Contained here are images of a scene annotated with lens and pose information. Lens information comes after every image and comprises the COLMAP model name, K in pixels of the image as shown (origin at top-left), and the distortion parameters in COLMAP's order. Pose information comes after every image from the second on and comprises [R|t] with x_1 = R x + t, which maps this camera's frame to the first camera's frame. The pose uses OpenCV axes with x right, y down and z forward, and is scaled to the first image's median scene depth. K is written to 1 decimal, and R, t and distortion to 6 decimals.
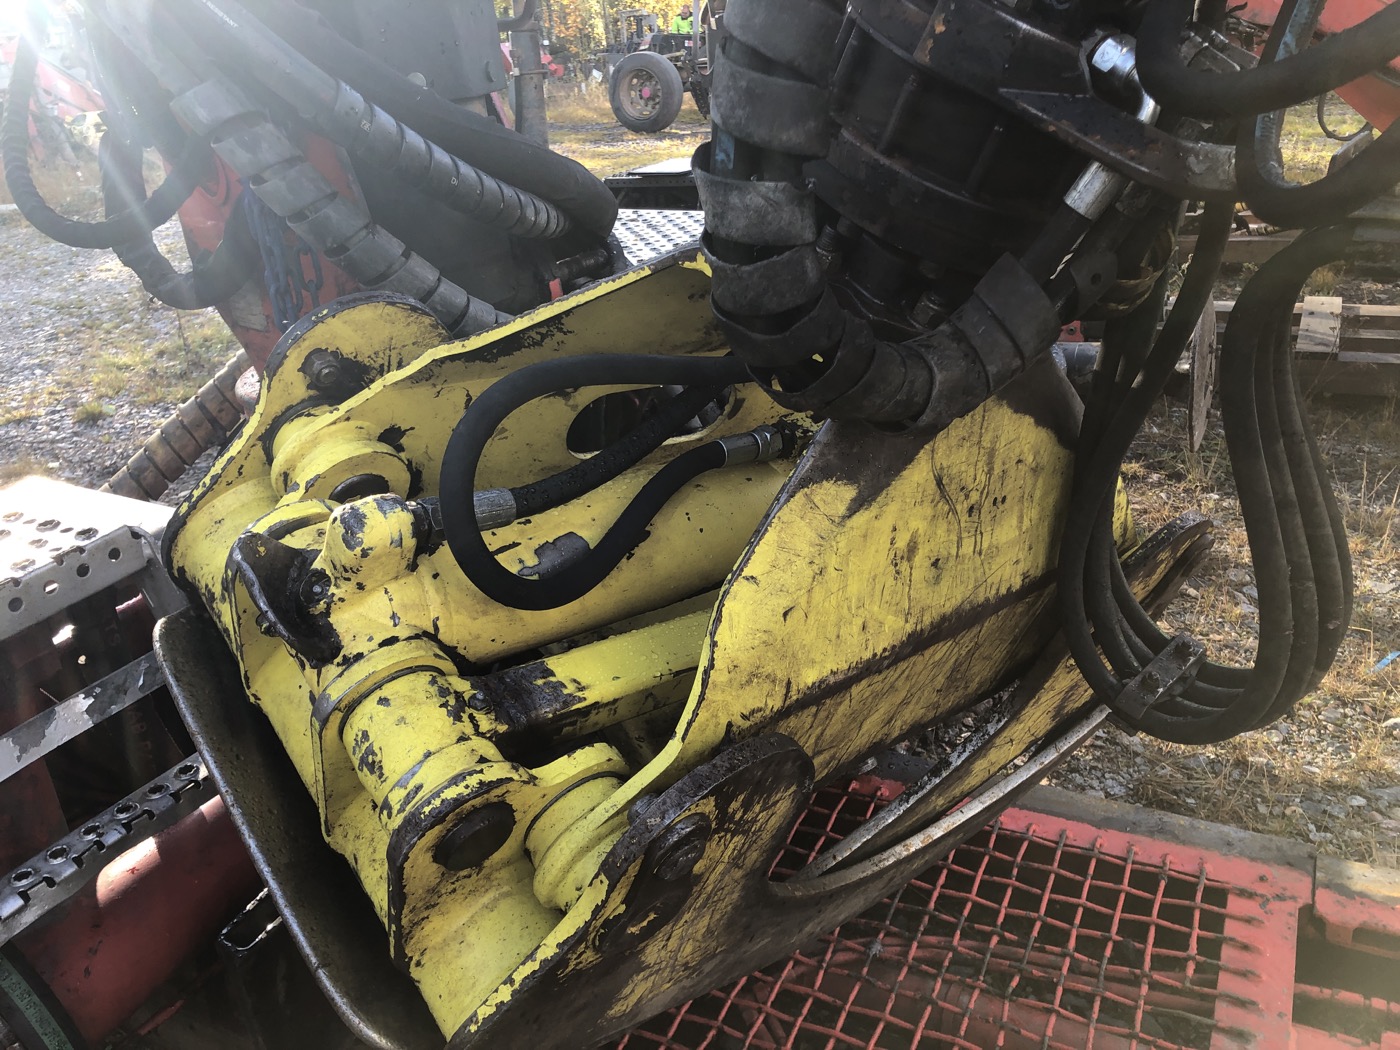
lens RADIAL K [[1146.9, 0, 702.9], [0, 1146.9, 521.7], [0, 0, 1]] dist [0.033895, -0.029210]
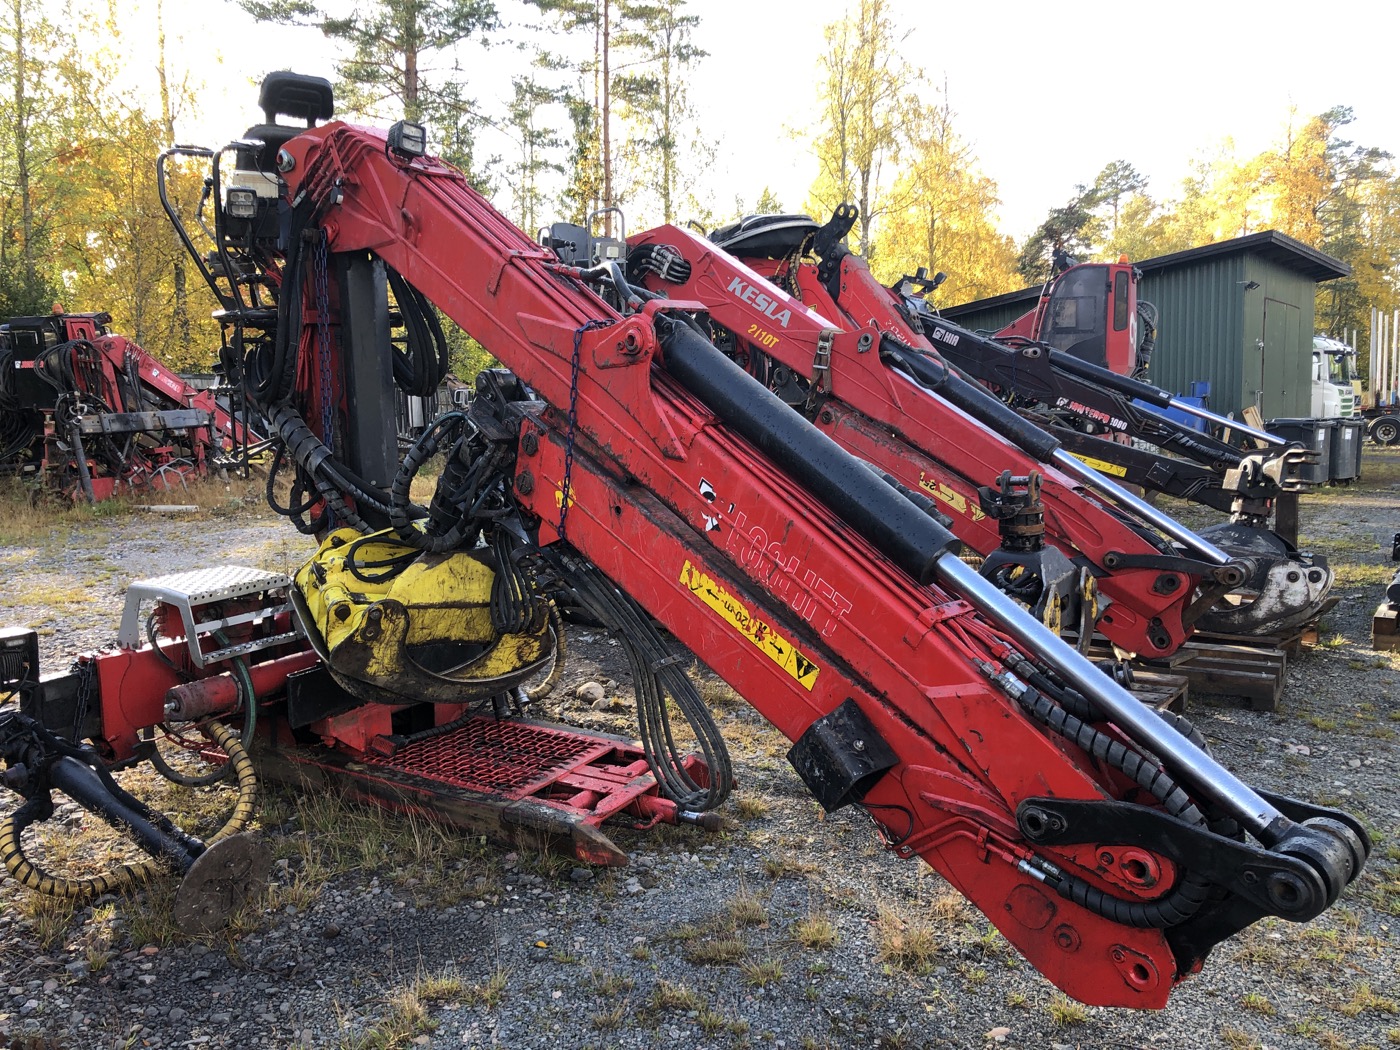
lens RADIAL K [[1146.9, 0, 693.7], [0, 1146.9, 527.5], [0, 0, 1]] dist [0.033895, -0.029210]
pose [[0.993609, 0.083436, -0.076030, 1.520790], [-0.101900, 0.952759, -0.286125, 1.045404], [0.048565, 0.292043, 0.955171, -3.538159]]
